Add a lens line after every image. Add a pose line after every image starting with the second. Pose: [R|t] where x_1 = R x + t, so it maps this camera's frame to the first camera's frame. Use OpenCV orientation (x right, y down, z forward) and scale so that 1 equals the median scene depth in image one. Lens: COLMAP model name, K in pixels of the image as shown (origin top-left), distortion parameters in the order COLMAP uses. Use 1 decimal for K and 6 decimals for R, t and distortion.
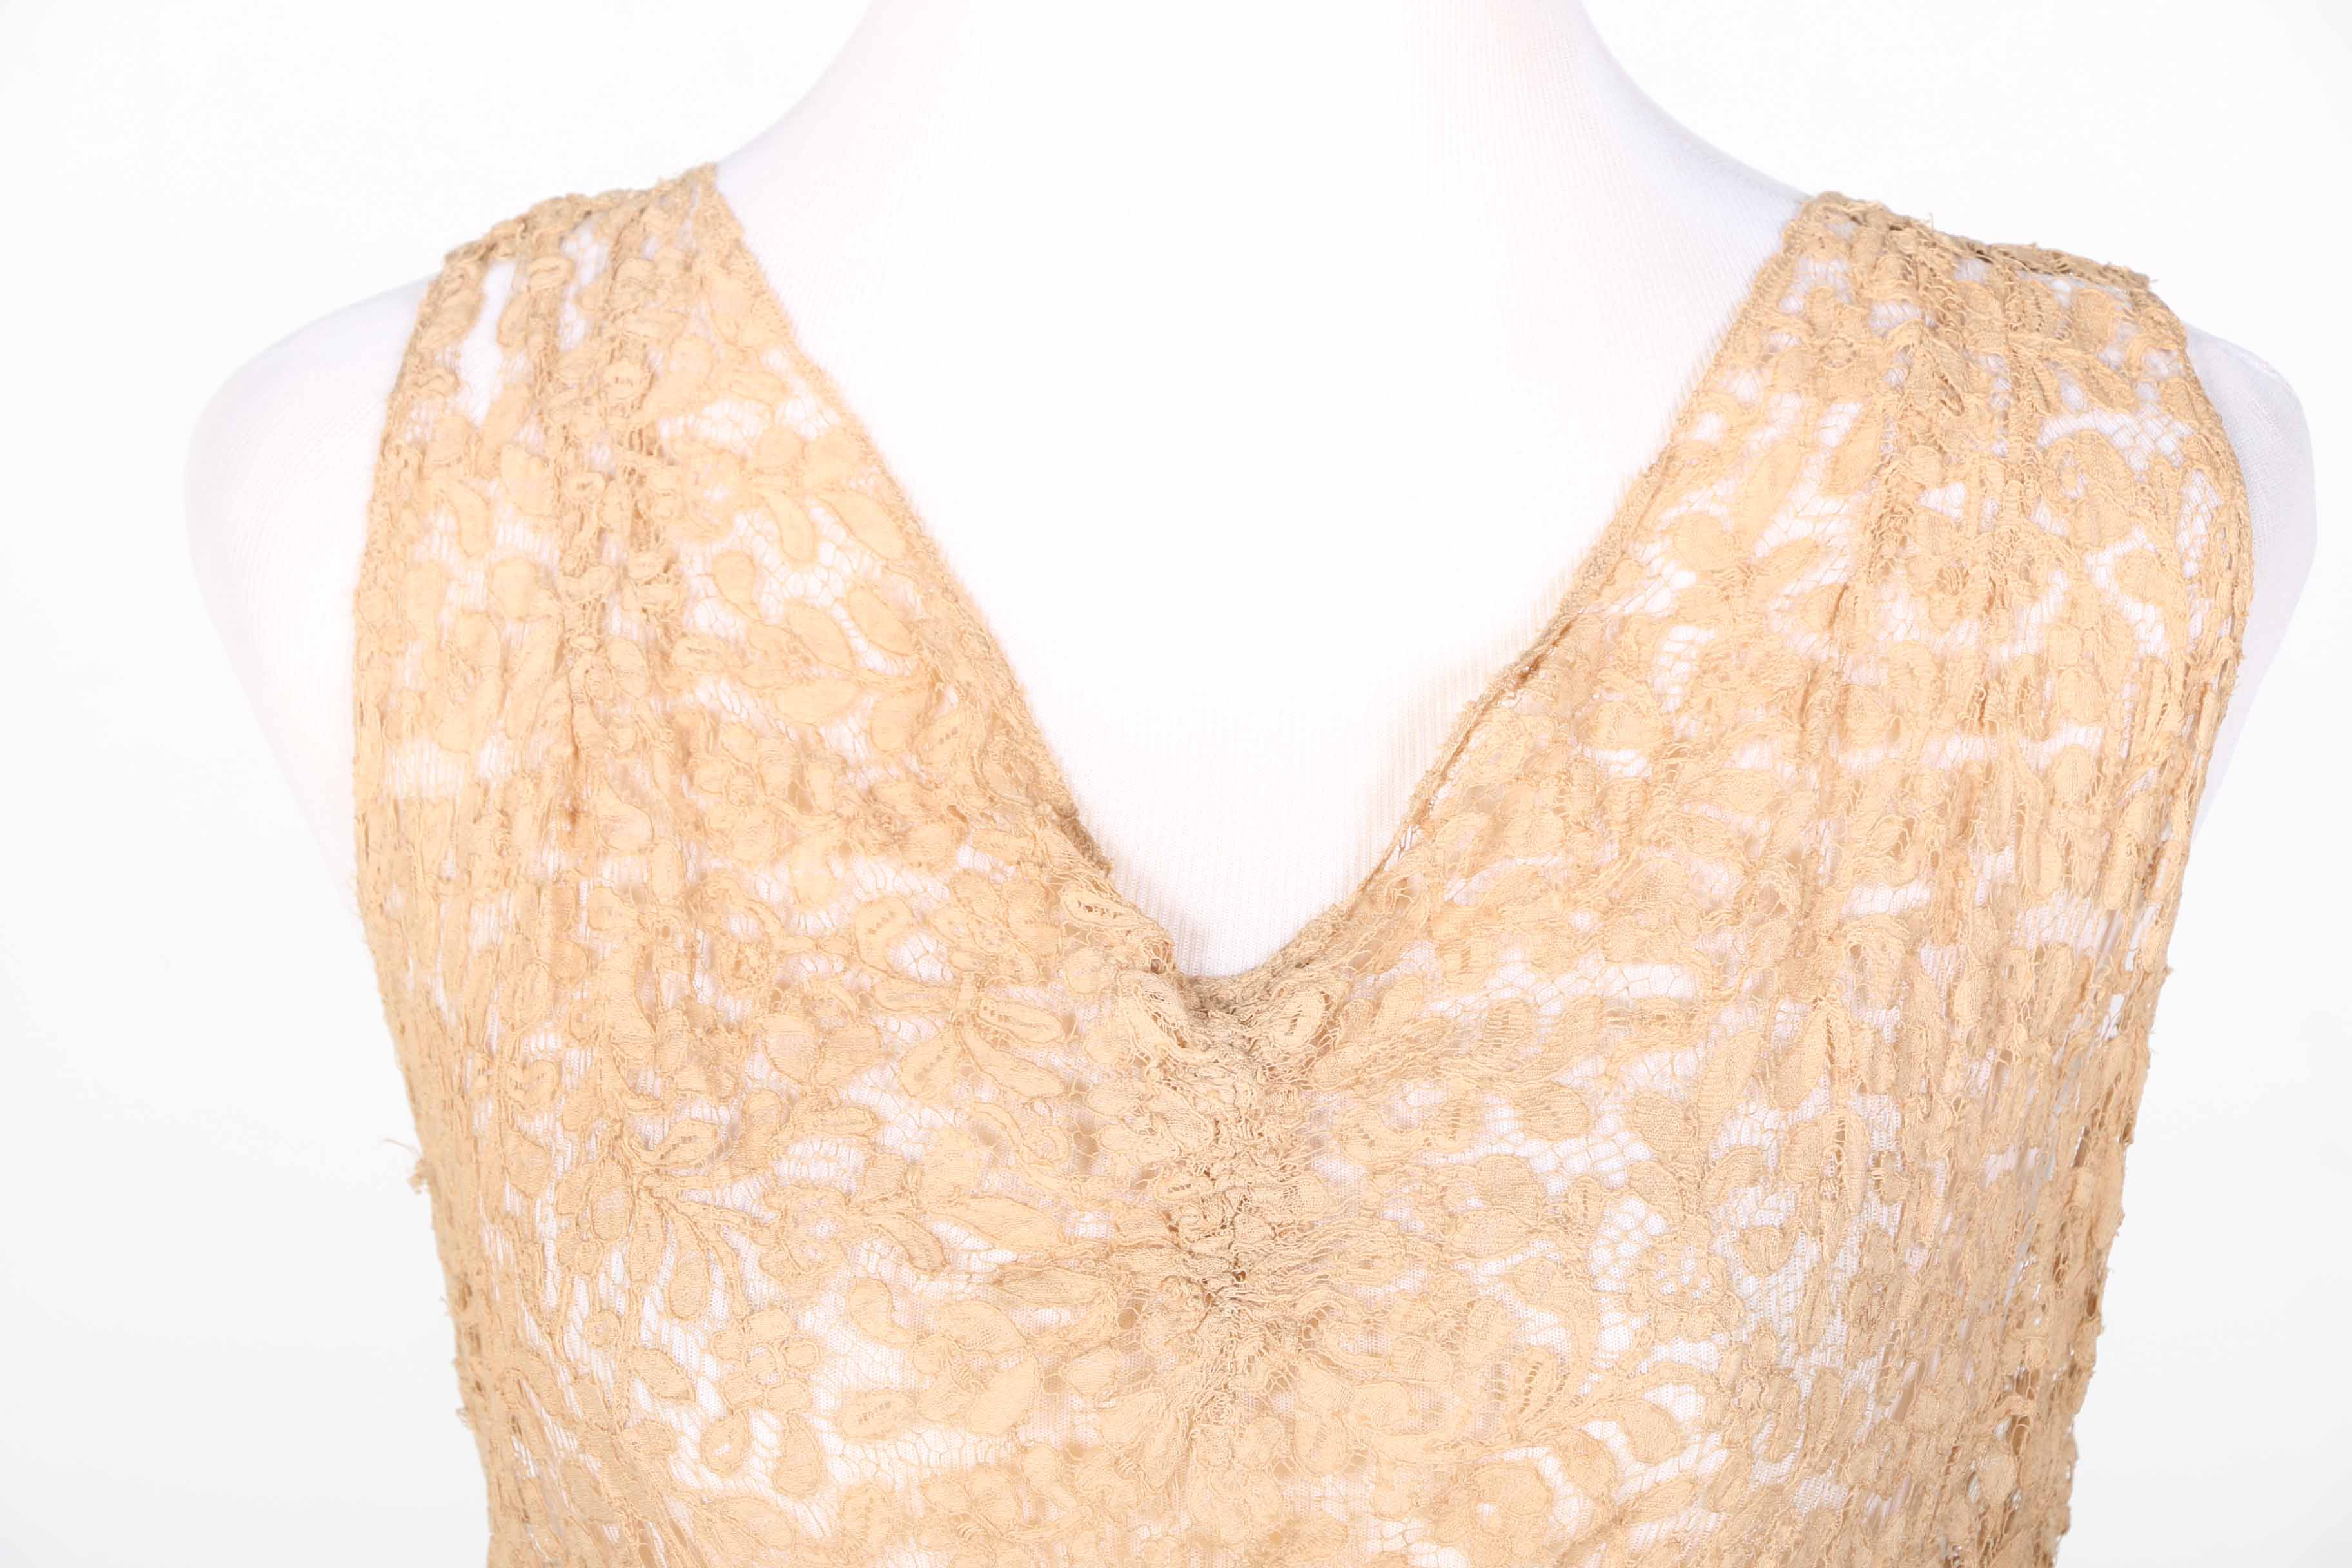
lens RADIAL K [[10687.4, 0, 1179.7], [0, 10687.4, 776.9], [0, 0, 1]] dist [-1.503756, 0.000000]
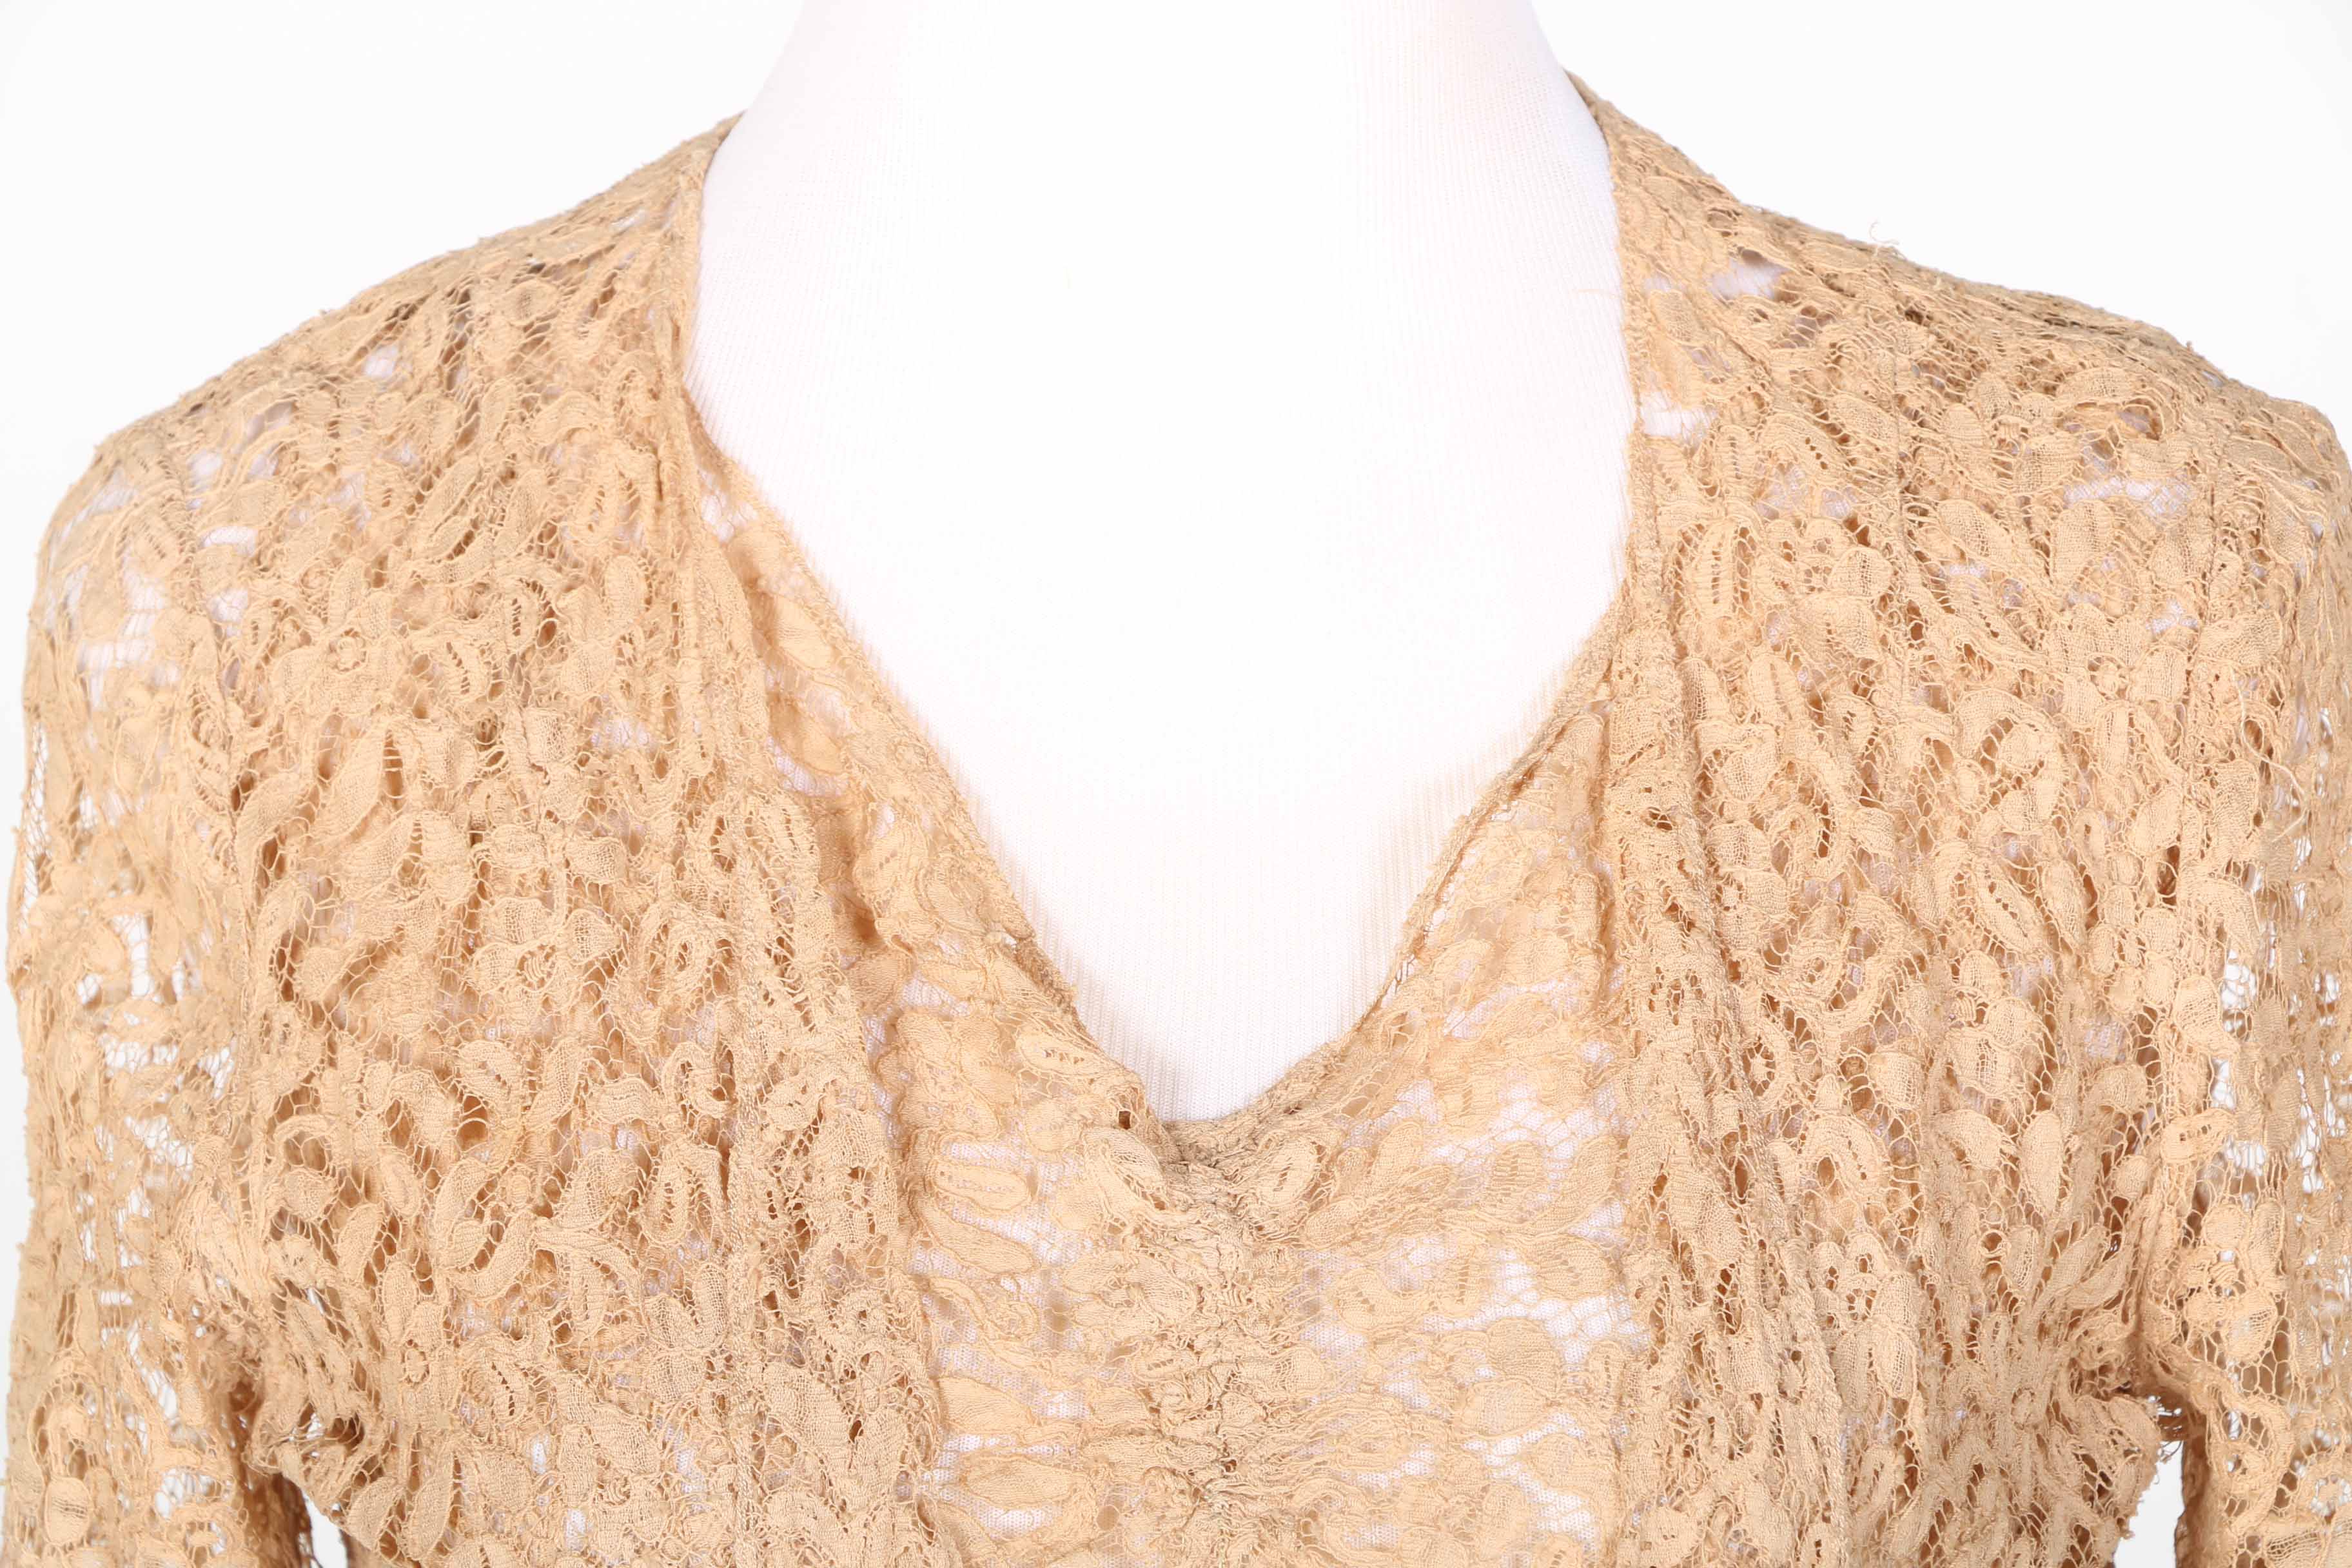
lens RADIAL K [[9218.5, 0, 1277.8], [0, 9218.5, 619.1], [0, 0, 1]] dist [1.113501, 0.000000]
pose [[0.999445, -0.020838, 0.026000, -0.009122], [0.021427, 0.999516, -0.022568, -0.006475], [-0.025517, 0.023113, 0.999407, 0.211807]]
